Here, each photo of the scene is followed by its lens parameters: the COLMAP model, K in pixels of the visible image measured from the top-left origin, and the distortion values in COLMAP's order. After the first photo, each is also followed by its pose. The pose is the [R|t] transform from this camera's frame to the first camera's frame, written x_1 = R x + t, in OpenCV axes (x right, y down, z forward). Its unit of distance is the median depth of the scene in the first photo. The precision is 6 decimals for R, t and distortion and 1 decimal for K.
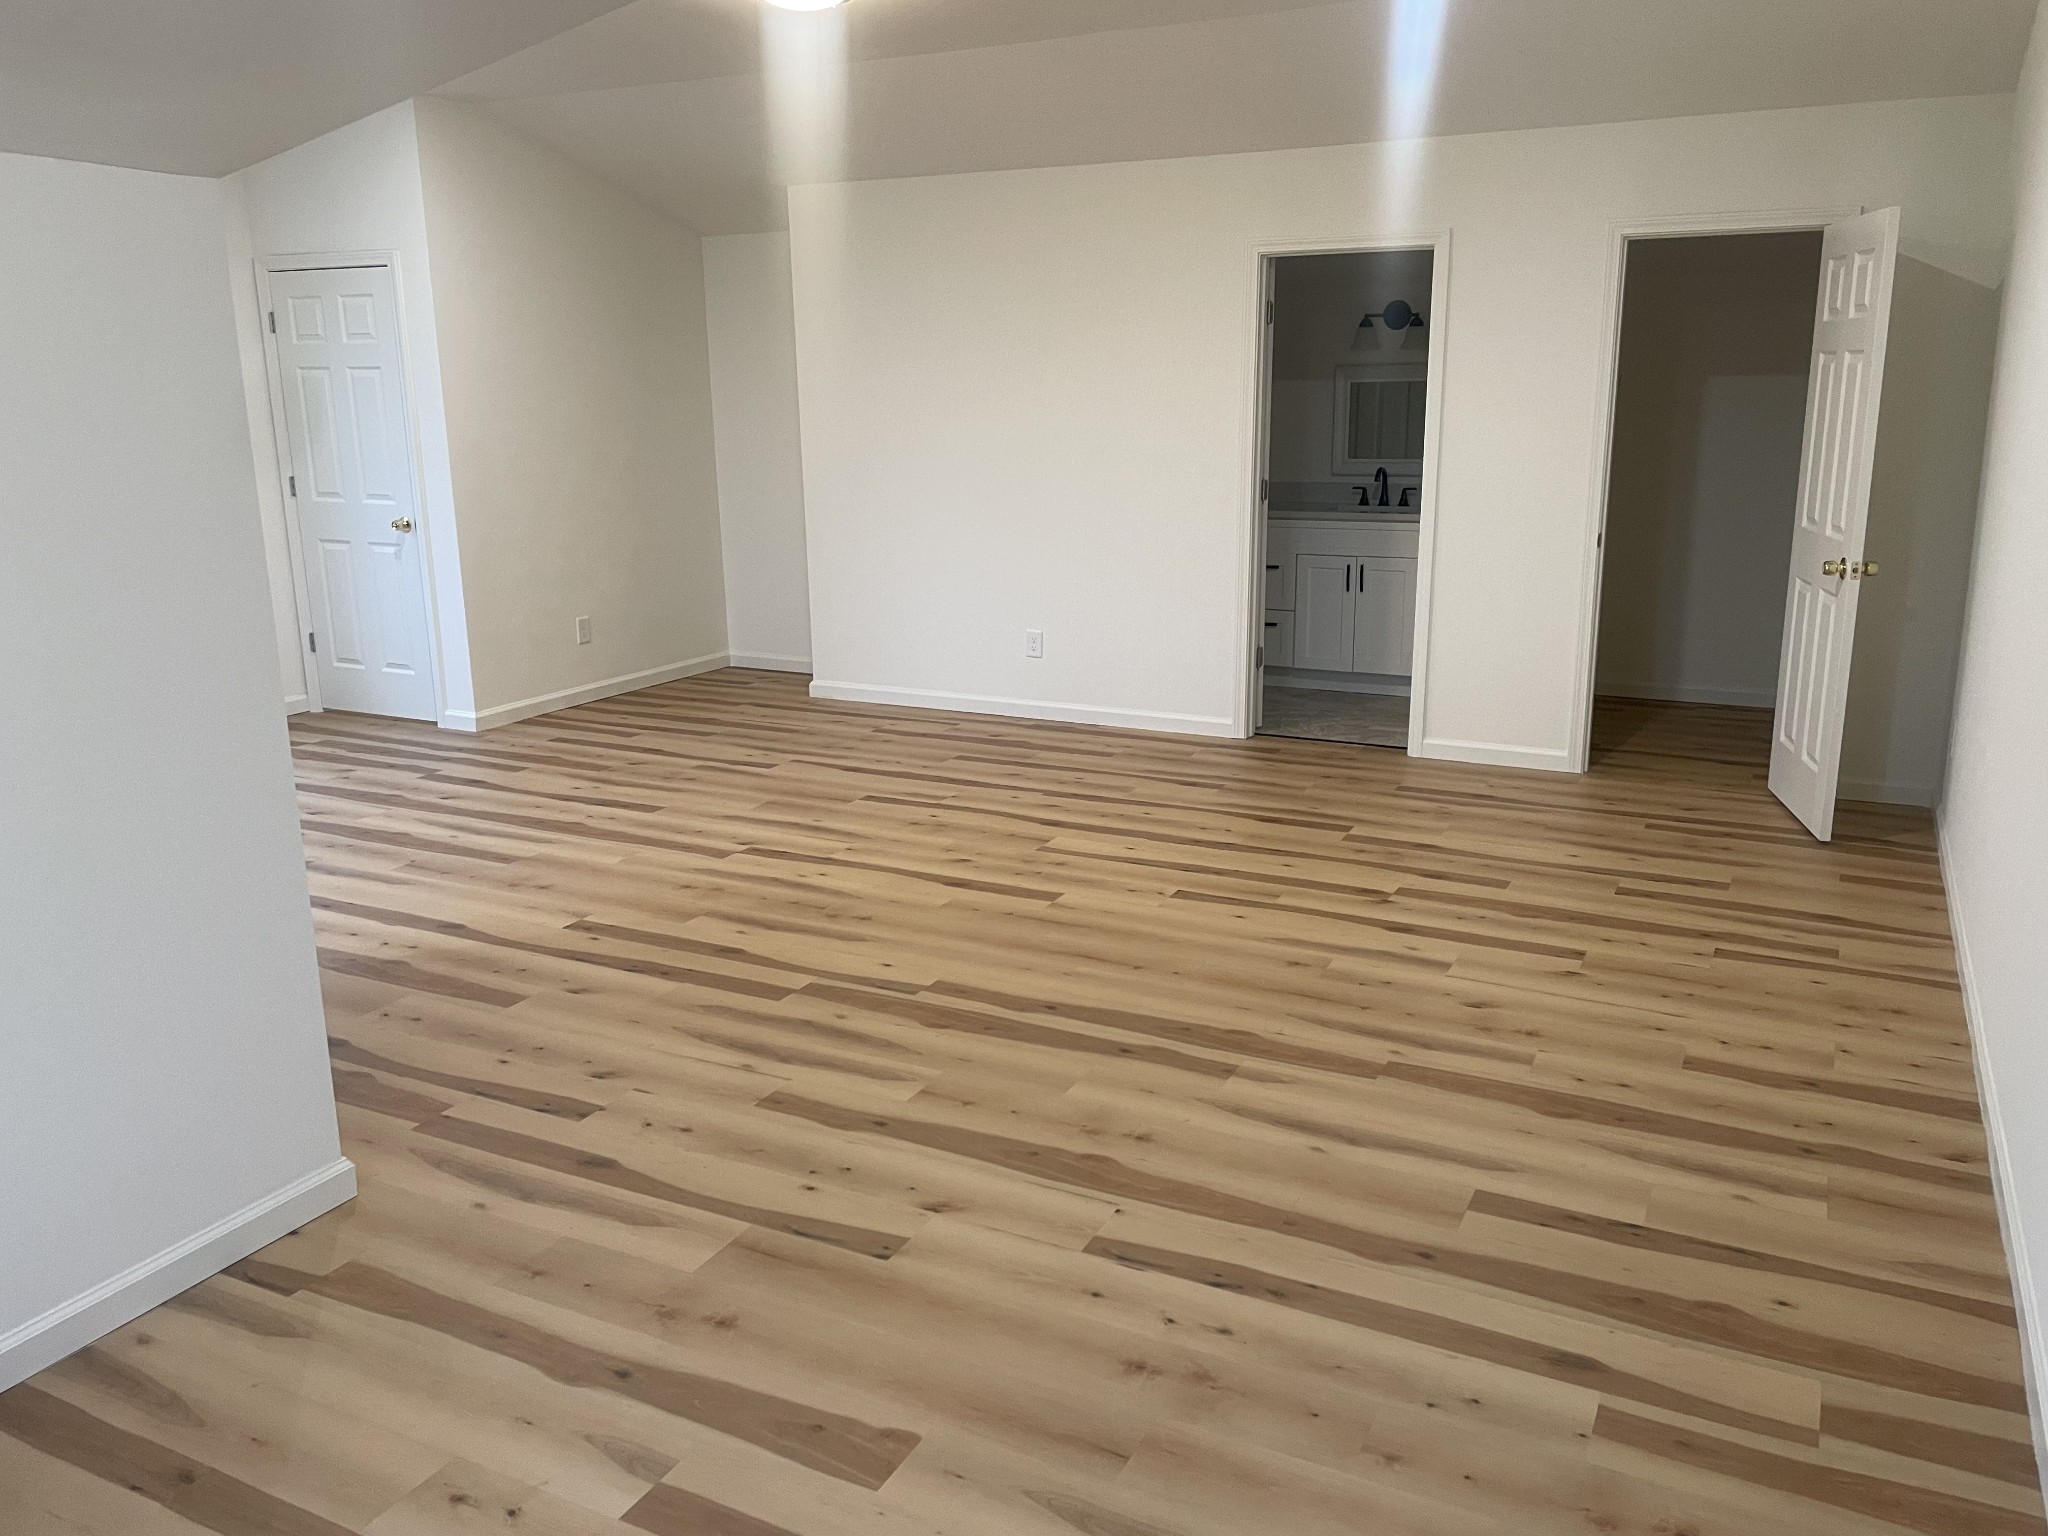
lens RADIAL K [[1562.1, 0, 1024.0], [0, 1562.1, 768.0], [0, 0, 1]] dist [0.120267, -0.132003]
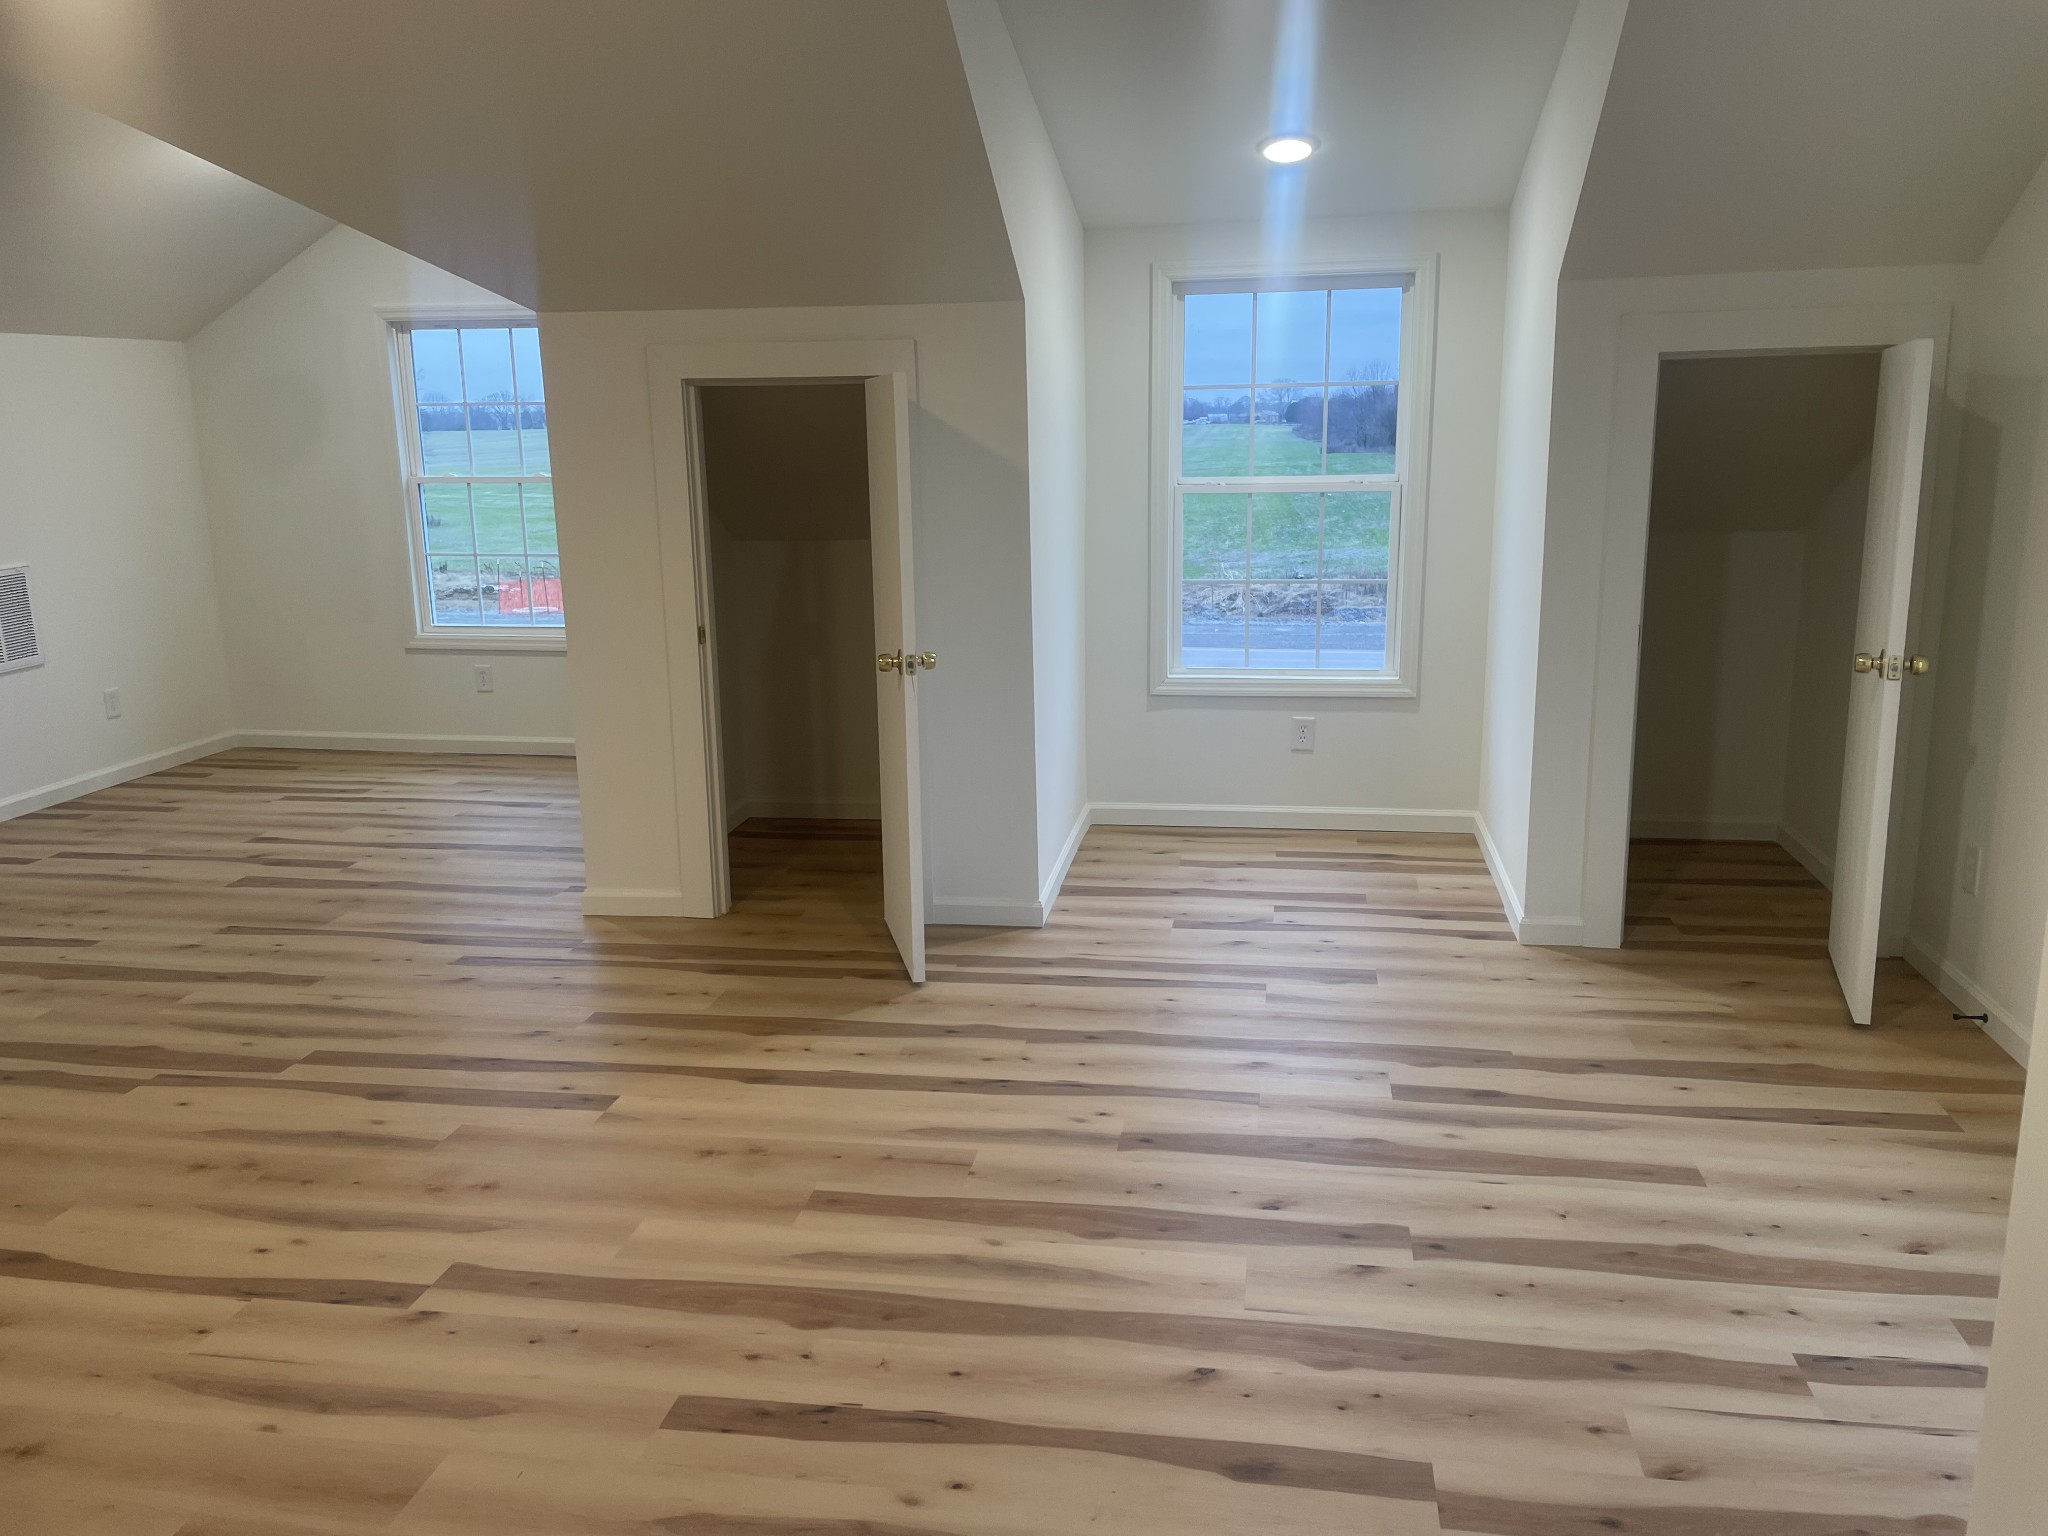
lens RADIAL K [[1562.1, 0, 1024.0], [0, 1562.1, 768.0], [0, 0, 1]] dist [0.120267, -0.132003]
pose [[-0.954060, 0.099689, -0.282544, -0.294092], [-0.037273, 0.896208, 0.442066, -0.441382], [0.297287, 0.432289, -0.851321, 1.778124]]
